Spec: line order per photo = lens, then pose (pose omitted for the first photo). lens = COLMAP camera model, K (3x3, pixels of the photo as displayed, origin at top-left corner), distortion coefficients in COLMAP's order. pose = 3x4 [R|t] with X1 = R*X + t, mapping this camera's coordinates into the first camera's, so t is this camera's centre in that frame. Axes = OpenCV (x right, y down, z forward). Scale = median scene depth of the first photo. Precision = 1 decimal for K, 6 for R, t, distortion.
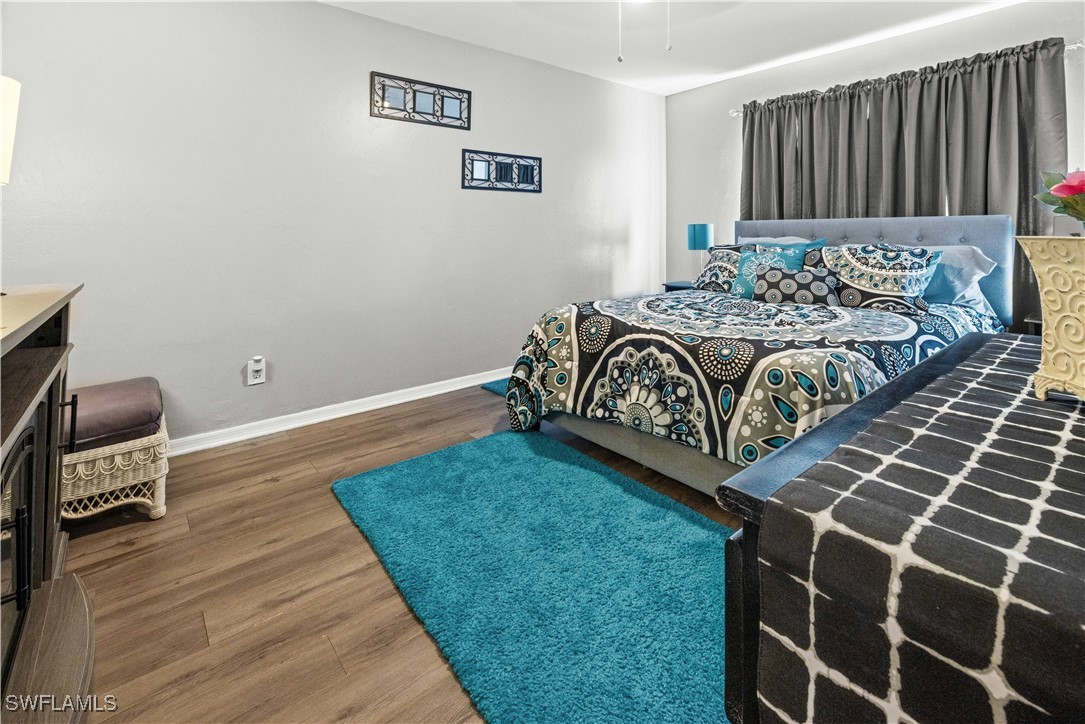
lens RADIAL K [[468.3, 0, 542.5], [0, 468.3, 362.0], [0, 0, 1]] dist [-0.000635, -0.000011]
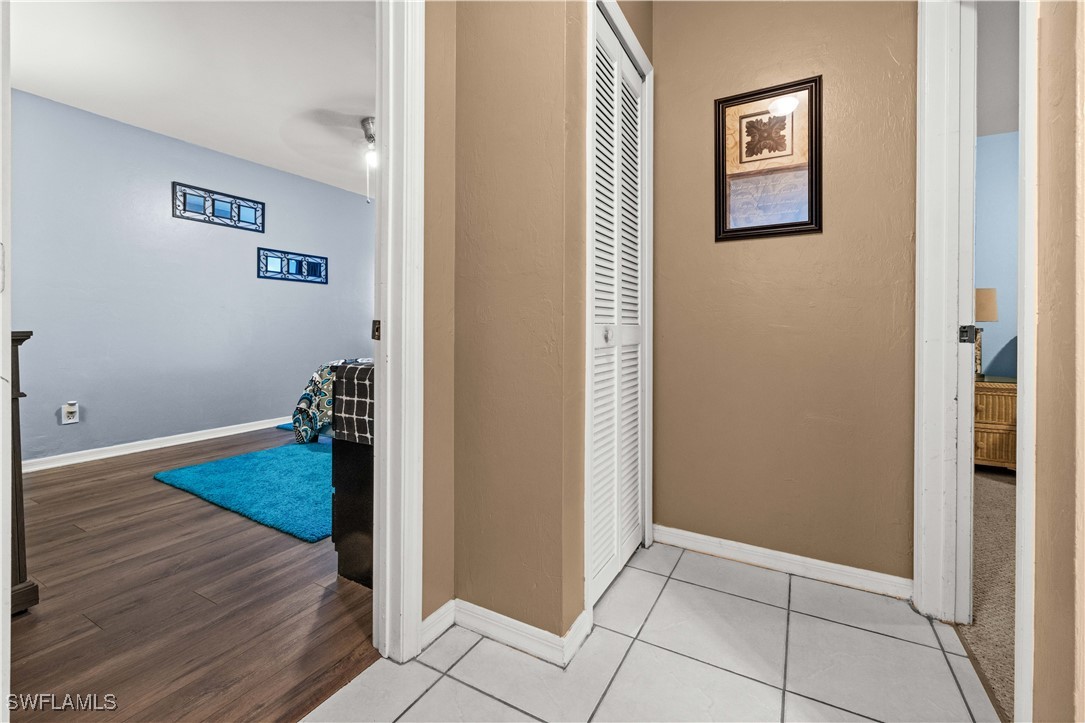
lens RADIAL K [[461.2, 0, 512.0], [0, 461.2, 408.4], [0, 0, 1]] dist [-0.000739, -0.000097]
pose [[0.949377, -0.035621, 0.312111, 0.081567], [0.065120, 0.994284, -0.084606, 0.133717], [-0.307314, 0.100648, 0.946271, -0.363276]]
